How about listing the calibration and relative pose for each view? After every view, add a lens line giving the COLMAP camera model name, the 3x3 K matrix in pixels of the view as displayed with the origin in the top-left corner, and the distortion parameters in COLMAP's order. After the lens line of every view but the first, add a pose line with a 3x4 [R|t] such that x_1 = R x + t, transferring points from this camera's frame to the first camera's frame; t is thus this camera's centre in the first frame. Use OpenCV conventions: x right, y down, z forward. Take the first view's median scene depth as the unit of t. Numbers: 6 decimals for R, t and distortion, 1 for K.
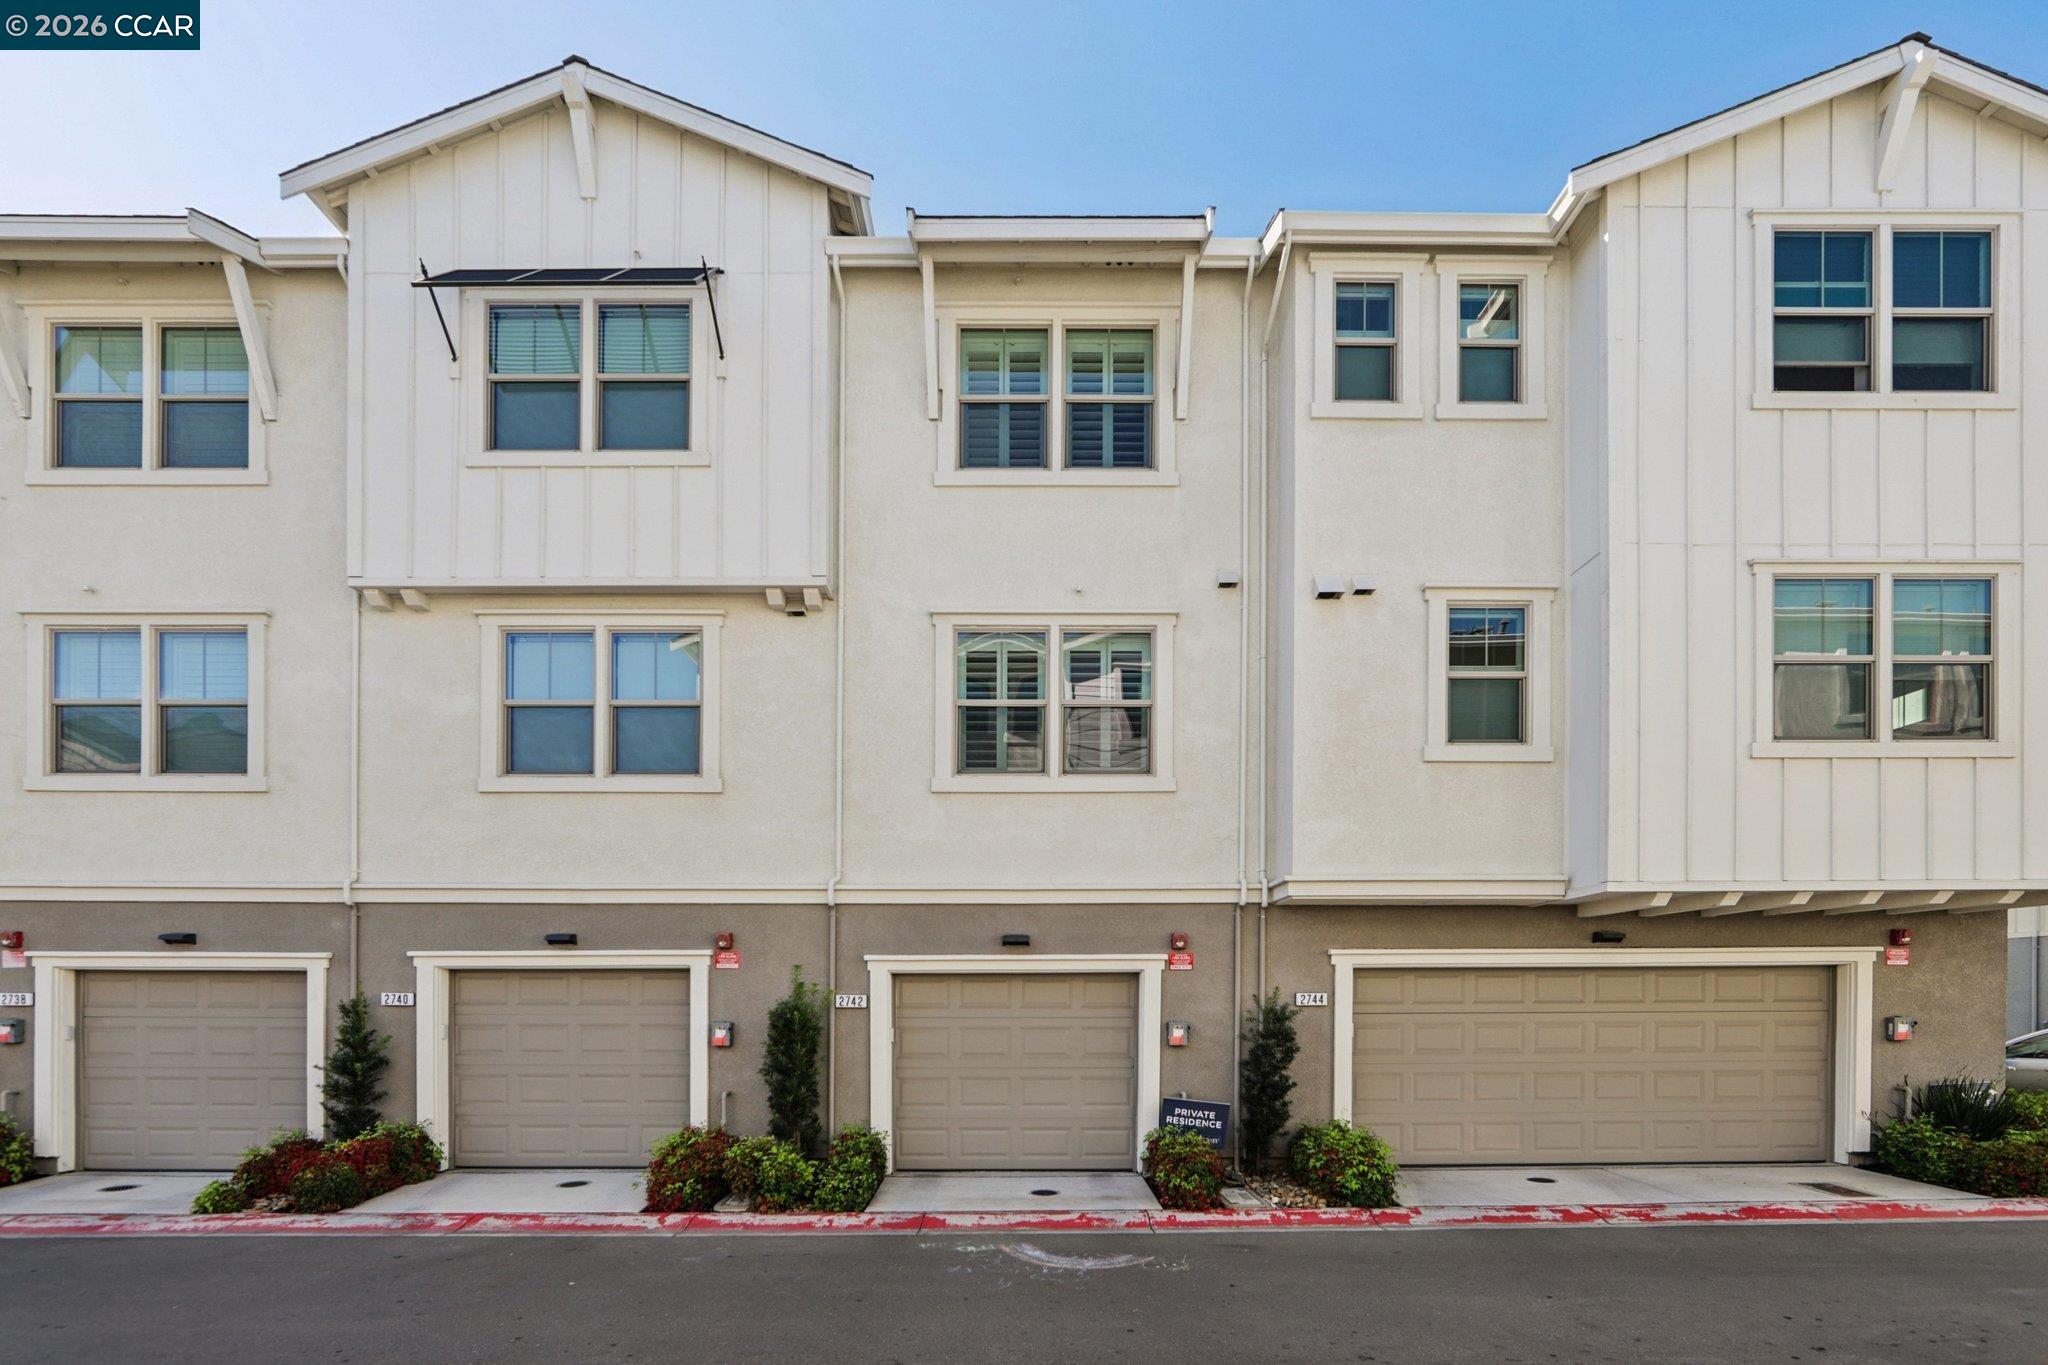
lens RADIAL K [[968.9, 0, 1024.0], [0, 968.9, 682.5], [0, 0, 1]] dist [-0.004620, 0.000857]
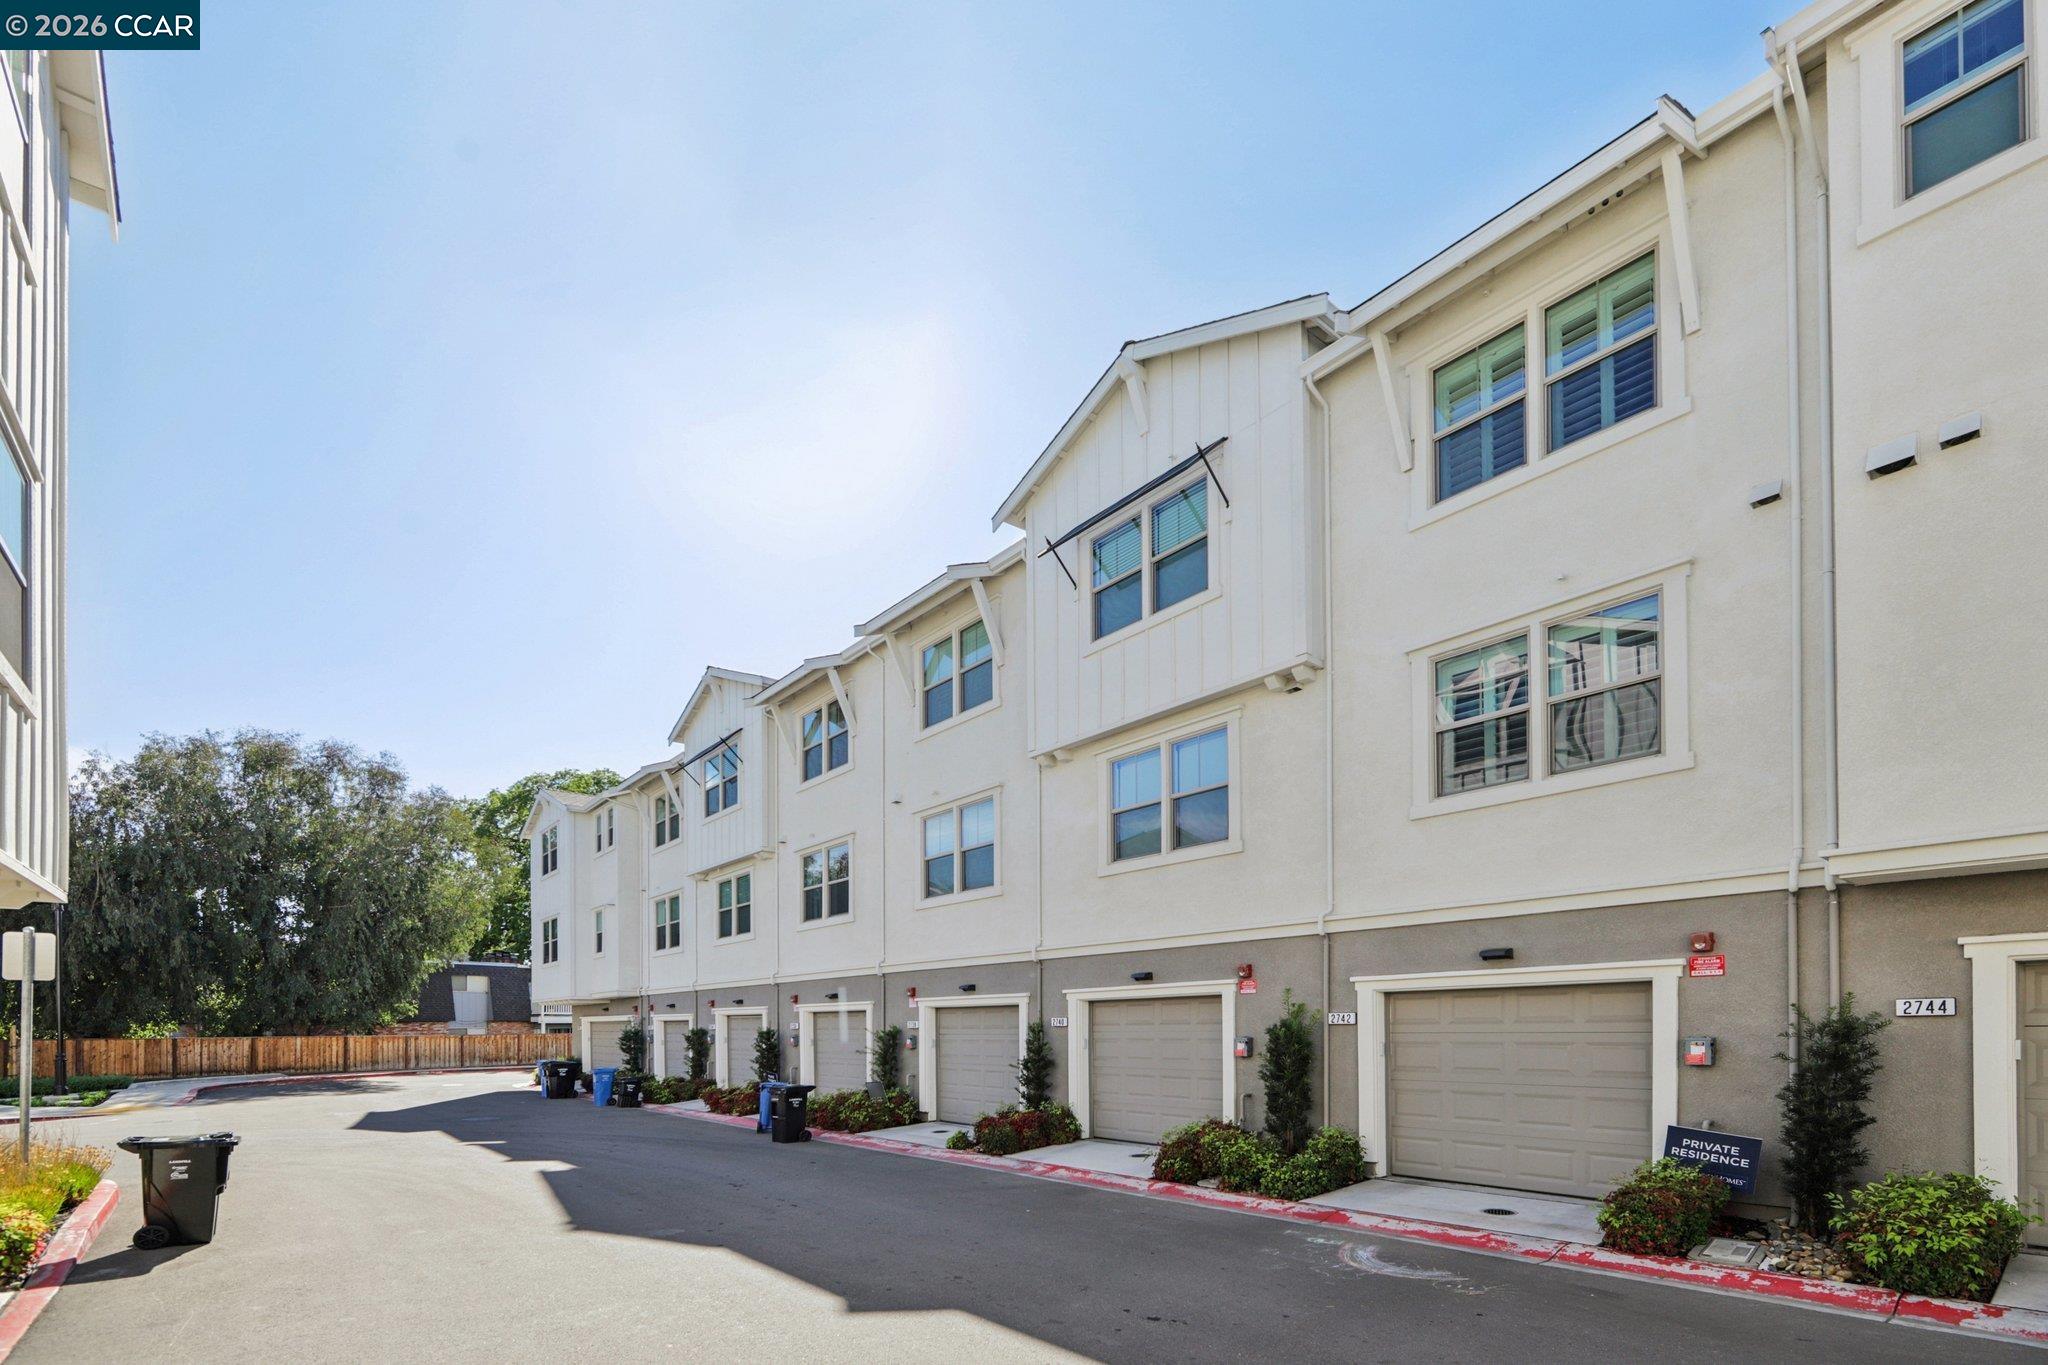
lens RADIAL K [[813.5, 0, 1024.0], [0, 813.5, 682.5], [0, 0, 1]] dist [-0.001274, -0.000025]
pose [[0.660379, -0.298518, -0.689047, 0.343351], [0.245516, 0.952991, -0.177566, 0.024933], [0.709663, -0.051912, 0.702627, 0.066788]]
